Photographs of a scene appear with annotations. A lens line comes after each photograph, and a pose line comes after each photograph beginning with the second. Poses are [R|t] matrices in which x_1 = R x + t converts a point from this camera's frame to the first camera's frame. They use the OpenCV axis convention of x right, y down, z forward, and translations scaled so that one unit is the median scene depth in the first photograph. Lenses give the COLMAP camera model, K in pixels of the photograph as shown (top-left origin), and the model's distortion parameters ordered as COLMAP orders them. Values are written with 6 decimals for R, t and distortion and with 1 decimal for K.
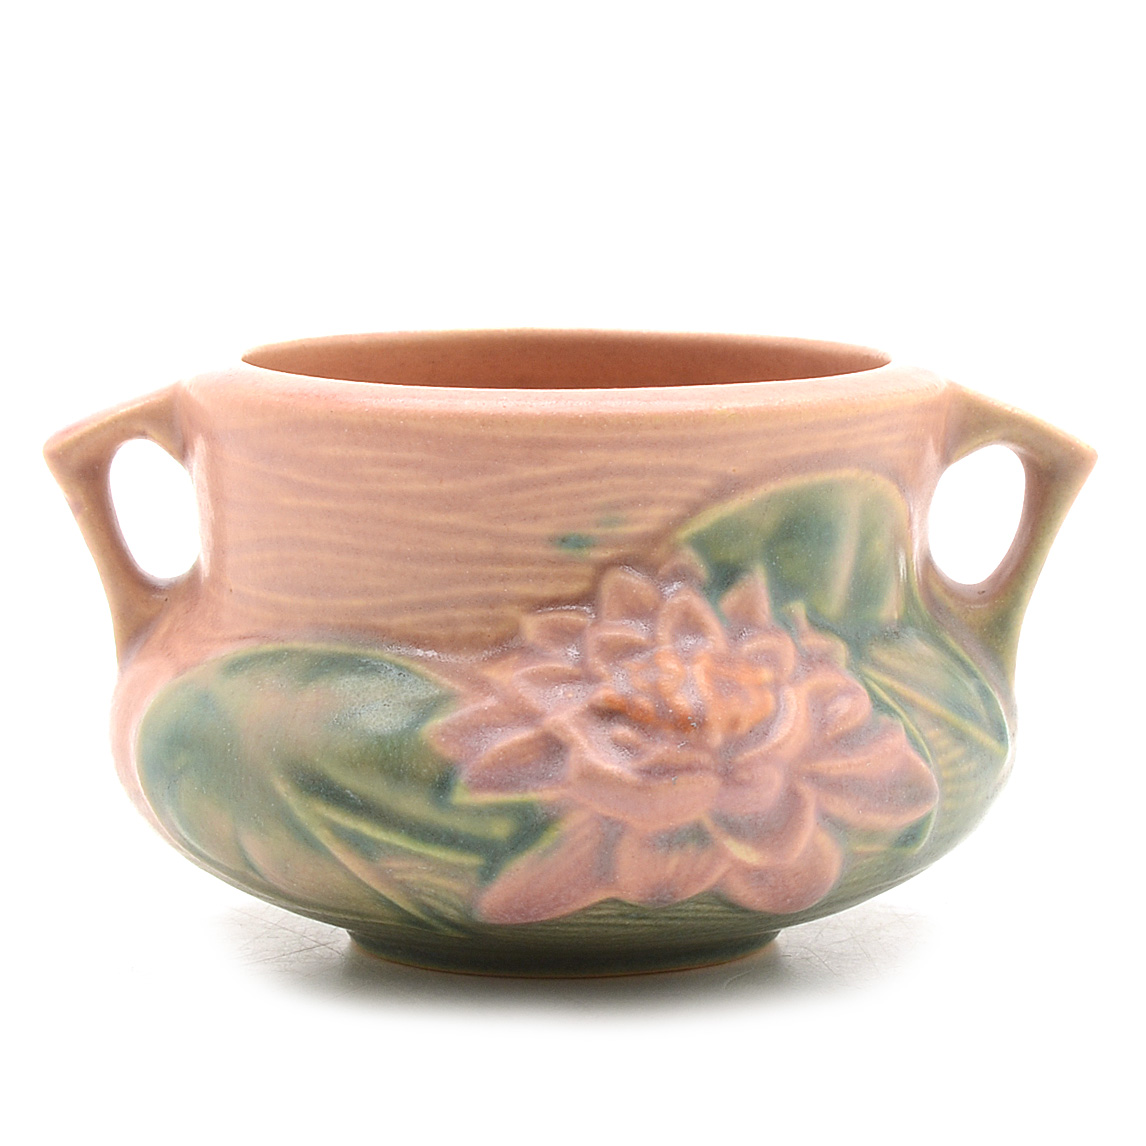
lens RADIAL K [[5408.0, 0, 573.0], [0, 5408.0, 573.0], [0, 0, 1]] dist [-0.331144, -3.358527]
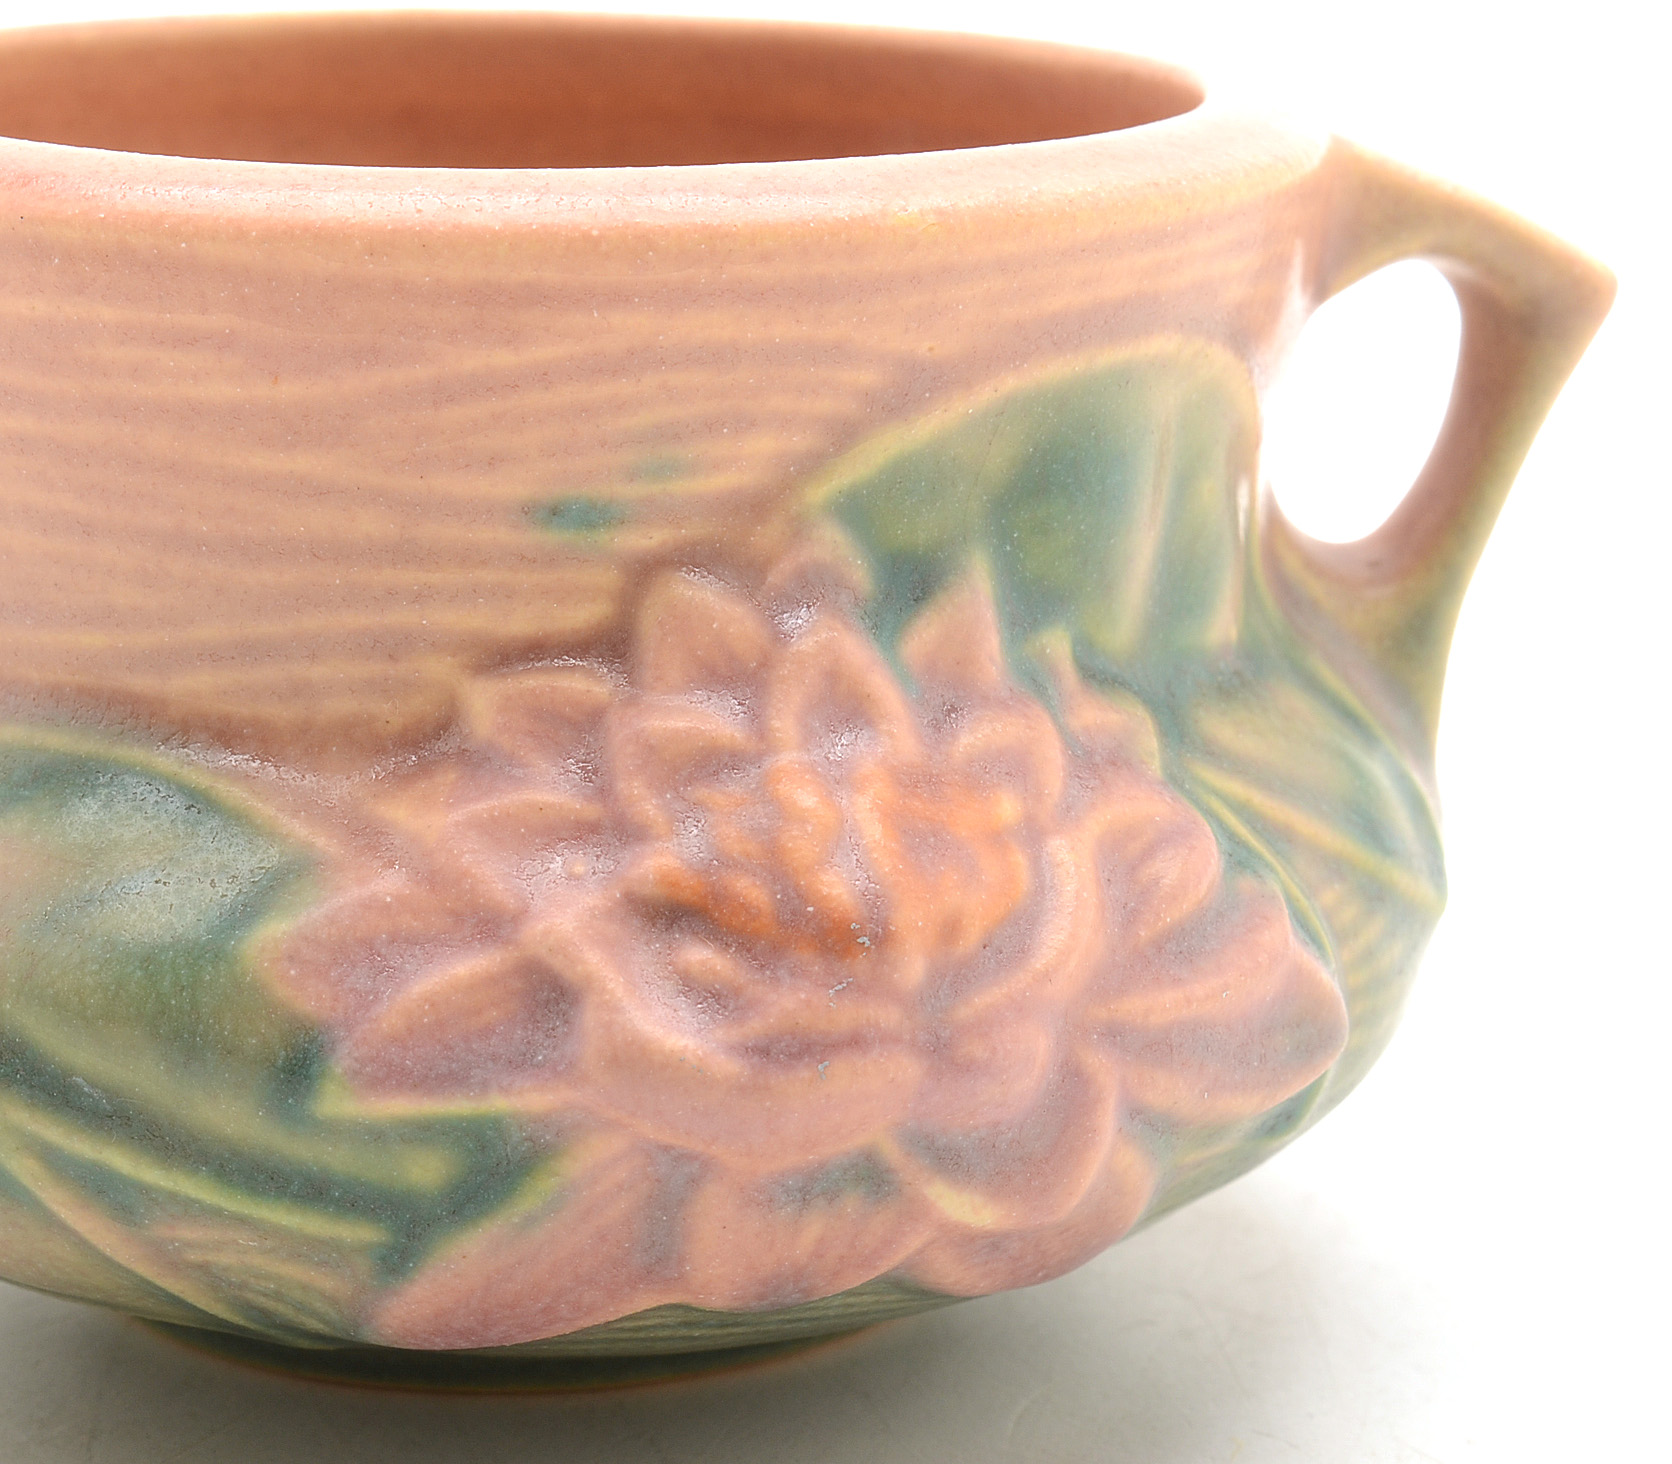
lens RADIAL K [[5185.0, 0, 832.9], [0, 5185.0, 896.6], [0, 0, 1]] dist [0.018299, -0.267891]
pose [[0.995014, -0.016095, 0.098428, -0.021484], [0.002589, 0.990729, 0.135829, -0.032552], [-0.099702, -0.134896, 0.985831, 0.571635]]
